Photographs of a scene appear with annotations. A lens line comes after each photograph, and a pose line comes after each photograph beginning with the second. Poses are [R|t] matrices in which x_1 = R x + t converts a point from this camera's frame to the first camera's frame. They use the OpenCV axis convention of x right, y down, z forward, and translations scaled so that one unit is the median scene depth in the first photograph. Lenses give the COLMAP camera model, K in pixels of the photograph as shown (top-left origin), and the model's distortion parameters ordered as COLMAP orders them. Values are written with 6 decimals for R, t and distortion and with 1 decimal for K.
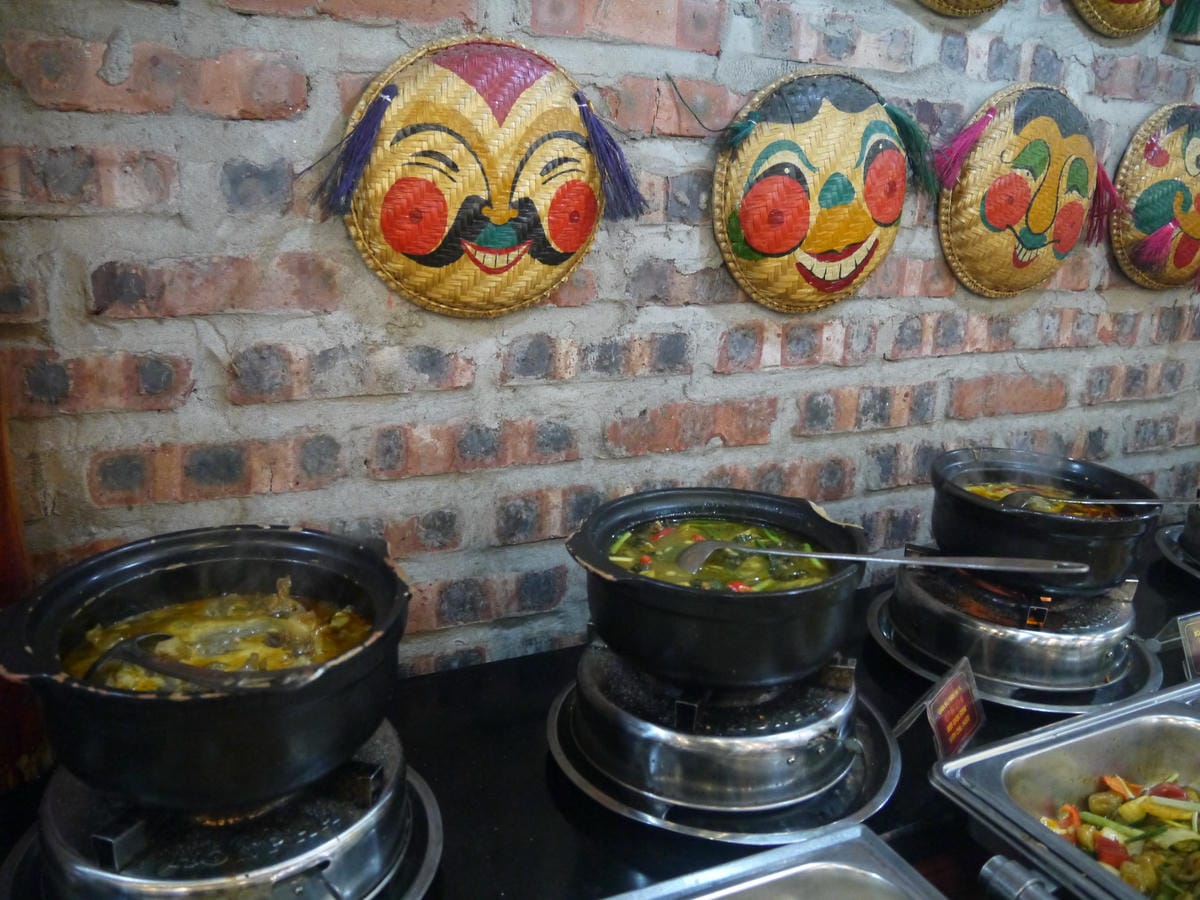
lens RADIAL K [[1005.2, 0, 600.0], [0, 1005.2, 450.0], [0, 0, 1]] dist [-0.040619, 0.012515]
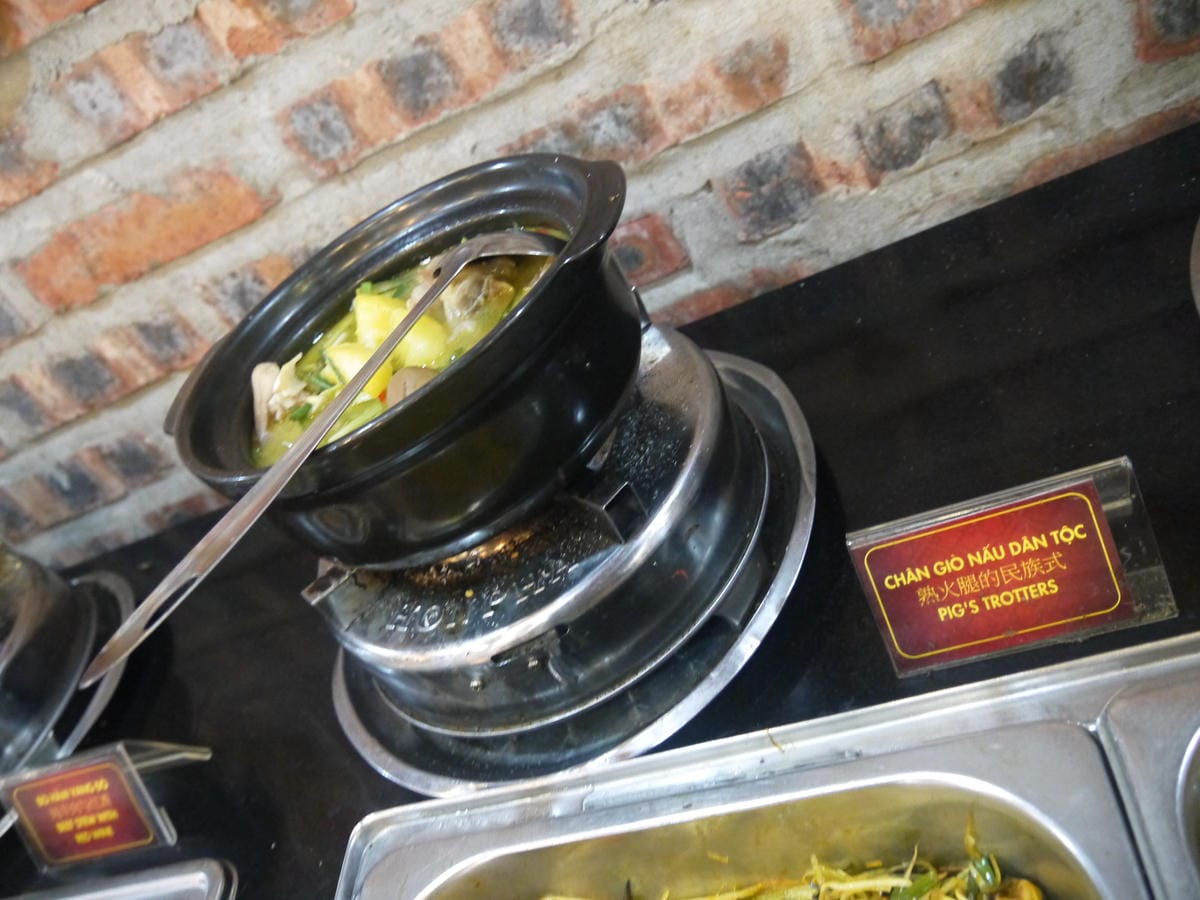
lens RADIAL K [[1005.2, 0, 600.0], [0, 1005.2, 450.0], [0, 0, 1]] dist [-0.040619, 0.012515]
pose [[0.759390, -0.001664, -0.650633, 0.873184], [0.349647, 0.844372, 0.405934, -0.082430], [0.548701, -0.535754, 0.641790, 0.666605]]
